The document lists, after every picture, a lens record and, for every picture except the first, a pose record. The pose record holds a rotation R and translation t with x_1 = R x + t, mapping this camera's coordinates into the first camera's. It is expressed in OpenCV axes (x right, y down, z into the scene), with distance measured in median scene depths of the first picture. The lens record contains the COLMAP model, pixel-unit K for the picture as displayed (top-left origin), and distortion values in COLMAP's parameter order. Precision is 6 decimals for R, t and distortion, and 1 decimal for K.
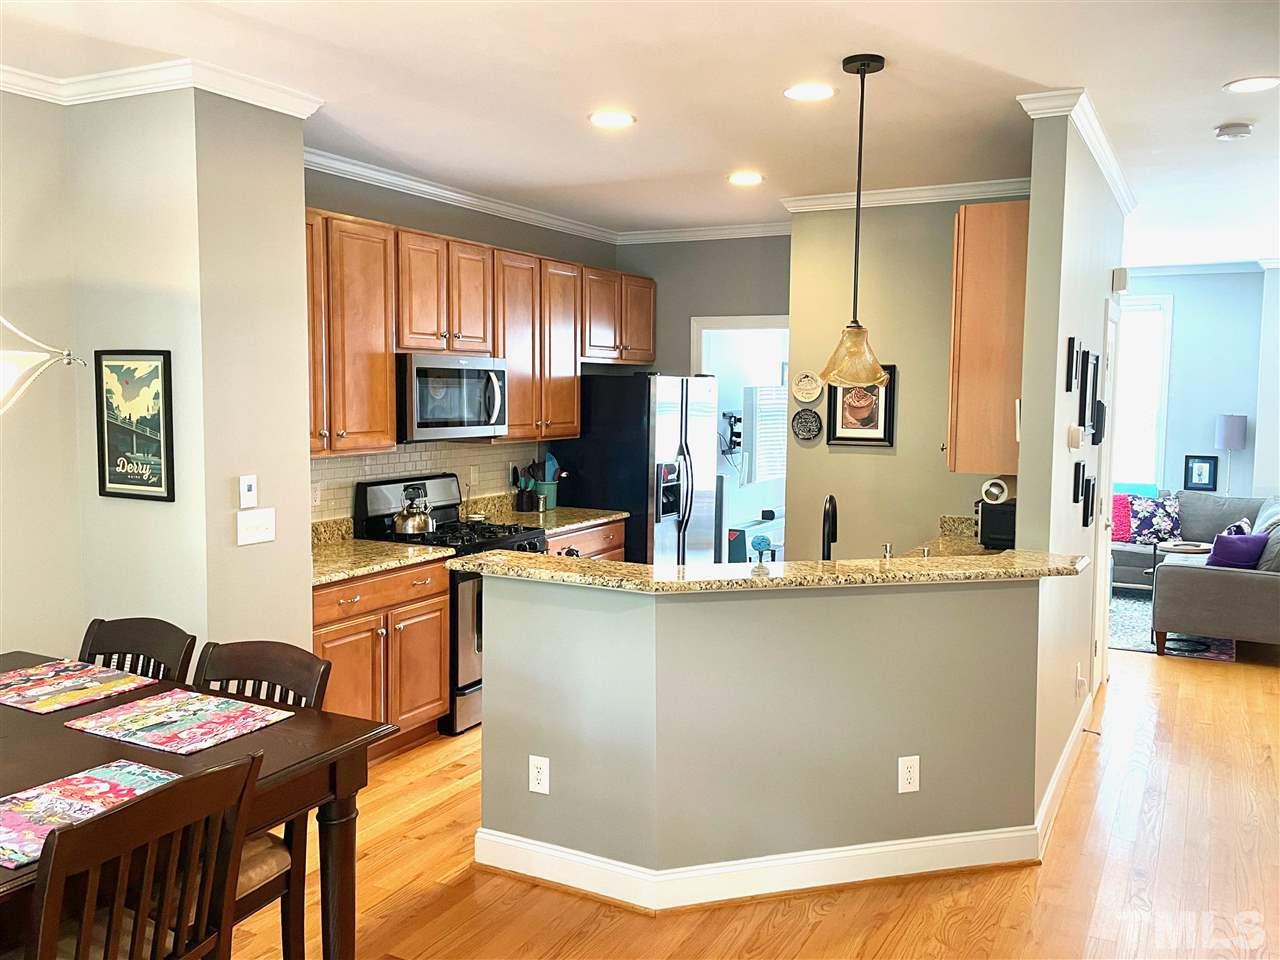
lens RADIAL K [[1073.3, 0, 646.0], [0, 1073.3, 449.5], [0, 0, 1]] dist [0.042542, -0.005743]
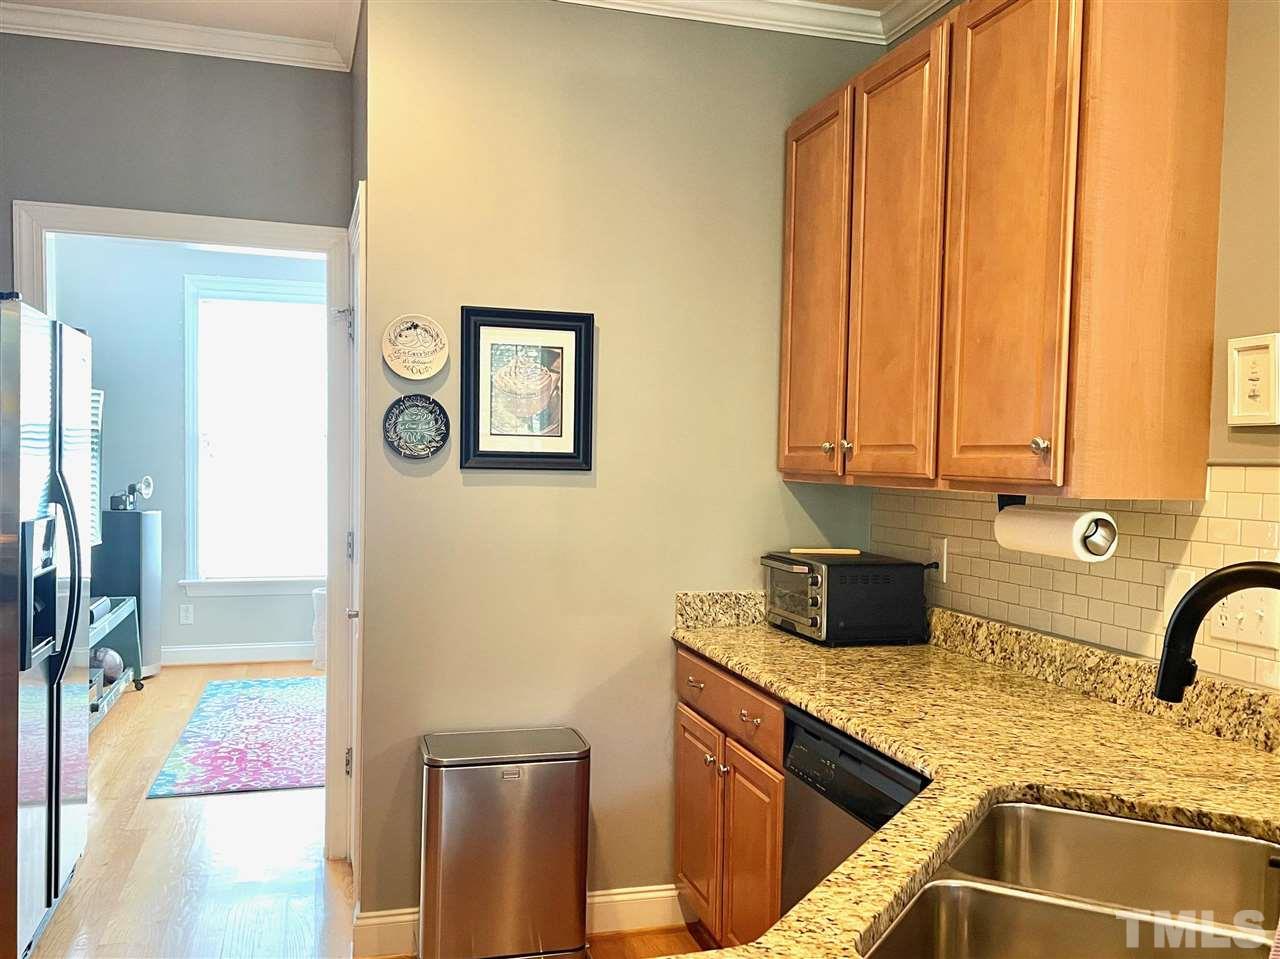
lens RADIAL K [[1114.8, 0, 641.5], [0, 1114.8, 502.1], [0, 0, 1]] dist [0.076316, -0.000734]
pose [[0.715446, -0.023295, 0.698280, -0.125032], [0.027554, 0.999607, 0.005115, 0.010438], [-0.698125, 0.015581, 0.715806, 0.551259]]
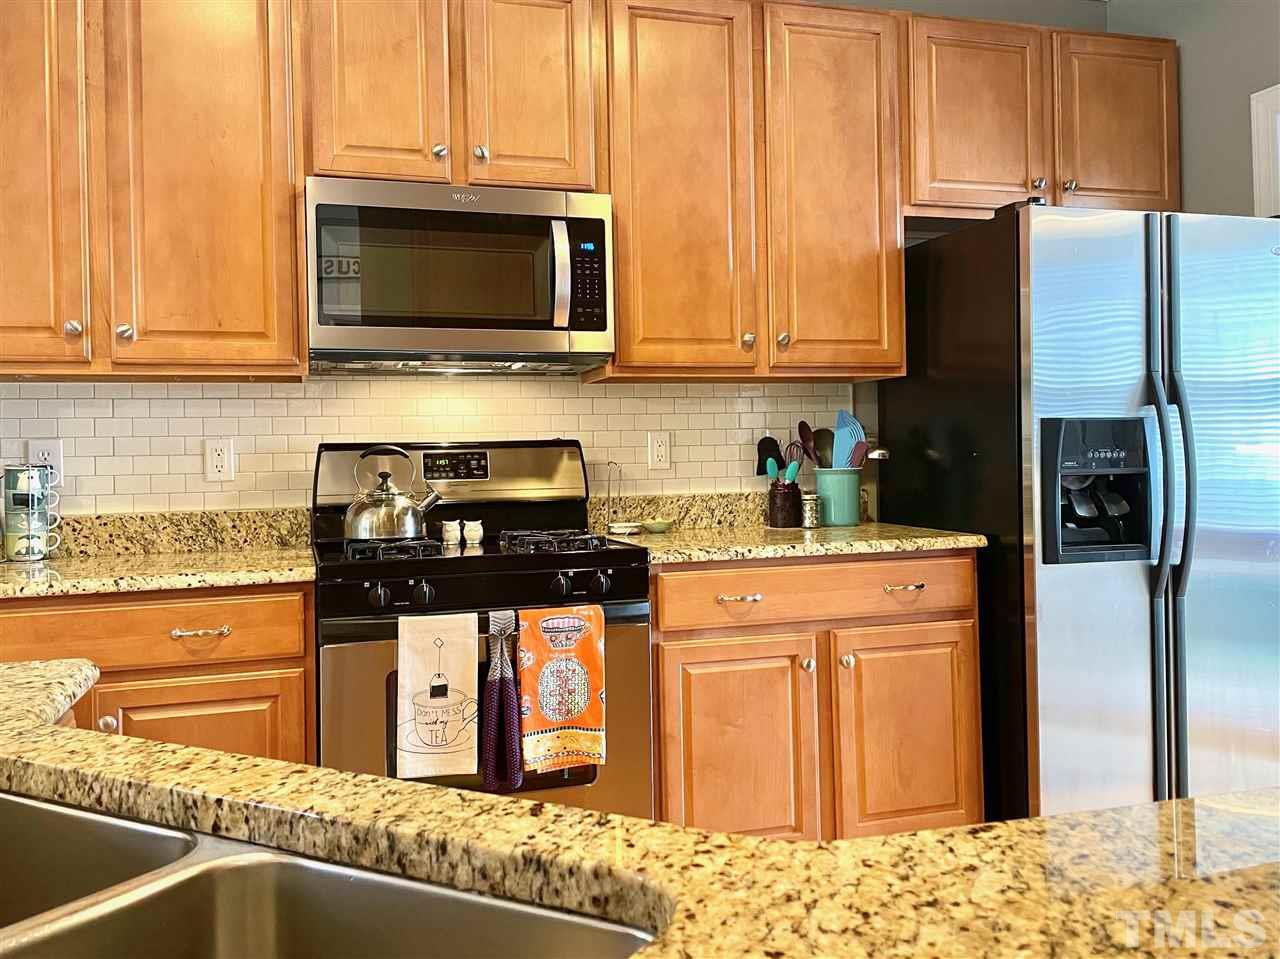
lens RADIAL K [[1073.3, 0, 646.0], [0, 1073.3, 449.0], [0, 0, 1]] dist [0.042542, -0.005743]
pose [[0.701343, -0.029811, -0.712201, 0.204766], [-0.015158, 0.998275, -0.056712, 0.052421], [0.712663, 0.050570, 0.699681, 0.623317]]
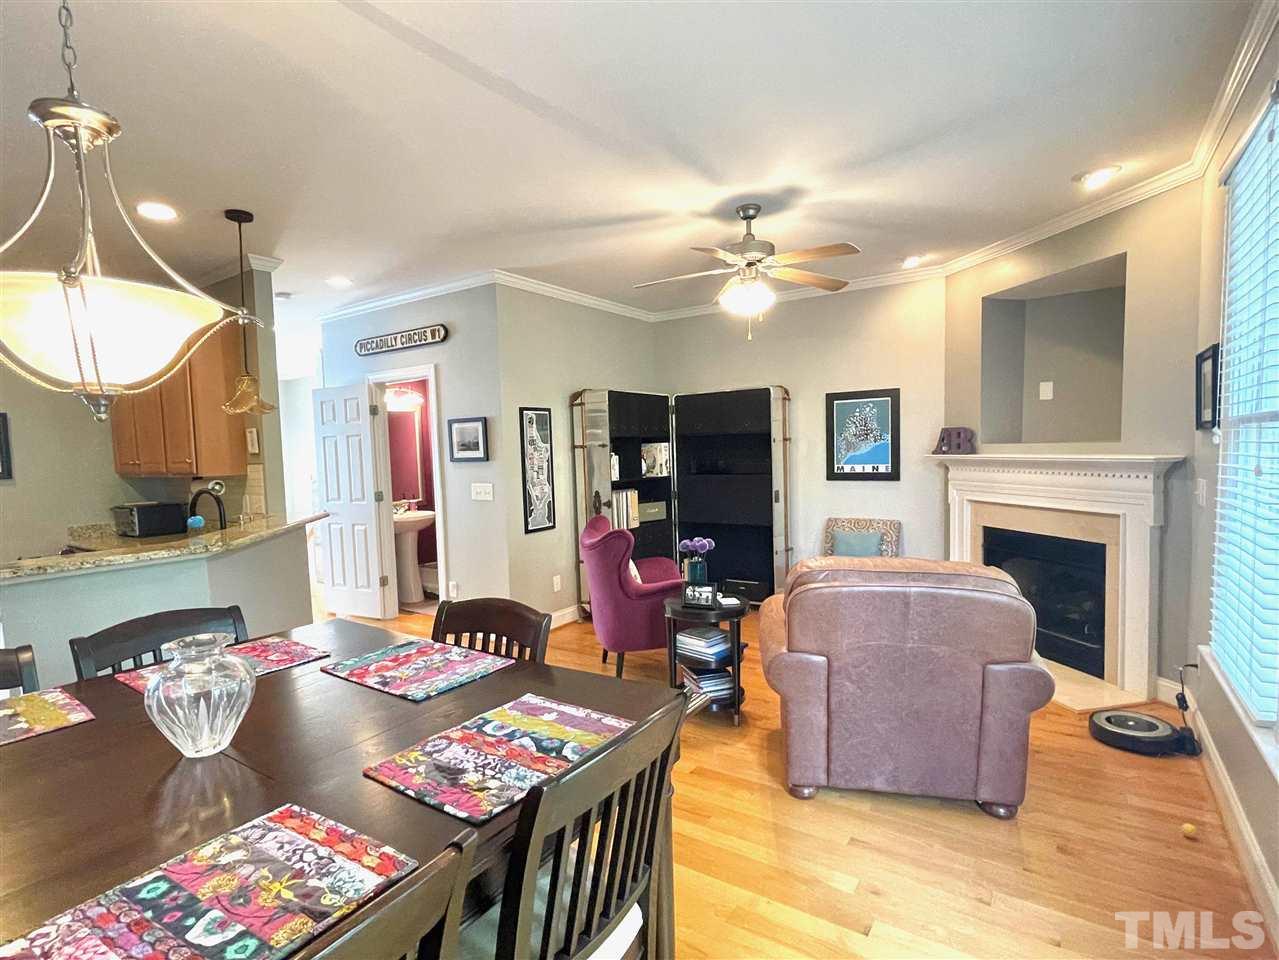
lens RADIAL K [[659.1, 0, 622.8], [0, 659.1, 486.7], [0, 0, 1]] dist [-0.000064, -0.000404]
pose [[0.120392, -0.071799, 0.990127, -0.410703], [0.092502, 0.993853, 0.060822, 0.023792], [-0.988407, 0.084266, 0.126294, 0.193578]]
